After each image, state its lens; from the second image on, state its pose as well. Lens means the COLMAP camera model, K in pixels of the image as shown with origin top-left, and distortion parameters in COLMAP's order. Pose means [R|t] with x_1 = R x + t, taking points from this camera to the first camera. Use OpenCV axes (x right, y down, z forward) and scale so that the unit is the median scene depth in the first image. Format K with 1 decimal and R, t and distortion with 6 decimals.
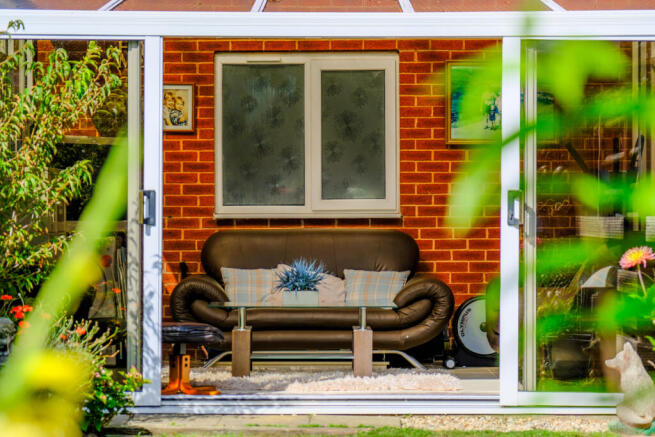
lens RADIAL K [[2018.1, 0, 328.4], [0, 2018.1, 218.5], [0, 0, 1]] dist [0.923261, 0.091739]
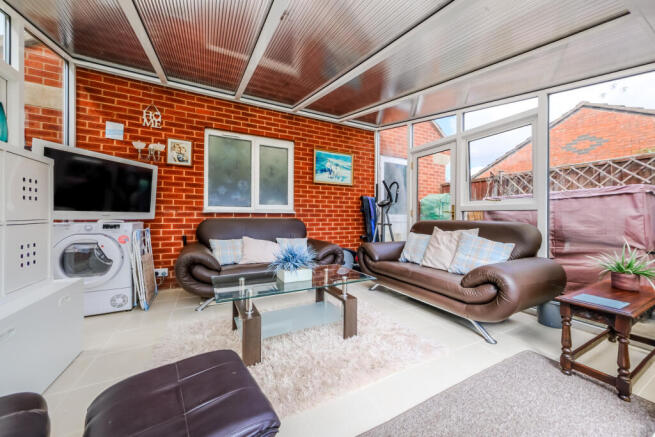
lens RADIAL K [[232.6, 0, 325.3], [0, 232.6, 216.2], [0, 0, 1]] dist [-0.000195, 0.004626]
pose [[0.887062, 0.007636, 0.461588, -0.055601], [-0.007213, 0.999970, -0.002681, 0.003576], [-0.461595, -0.000951, 0.887090, 0.748876]]
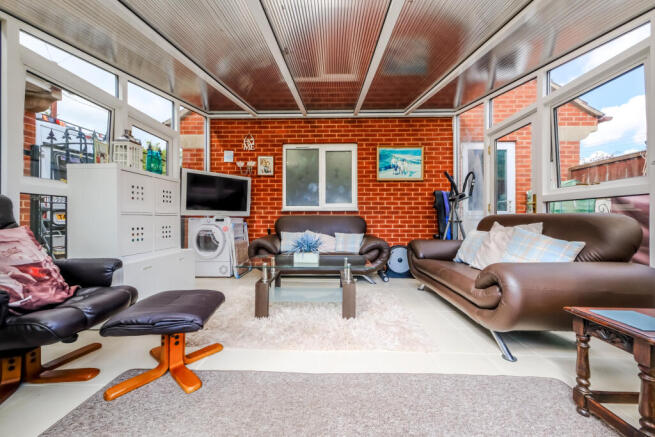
lens RADIAL K [[236.6, 0, 328.0], [0, 236.6, 218.3], [0, 0, 1]] dist [-0.000034, 0.004357]
pose [[0.999889, 0.002883, -0.014611, 0.003712], [-0.002896, 0.999995, -0.000880, 0.009076], [0.014608, 0.000923, 0.999893, 0.714047]]
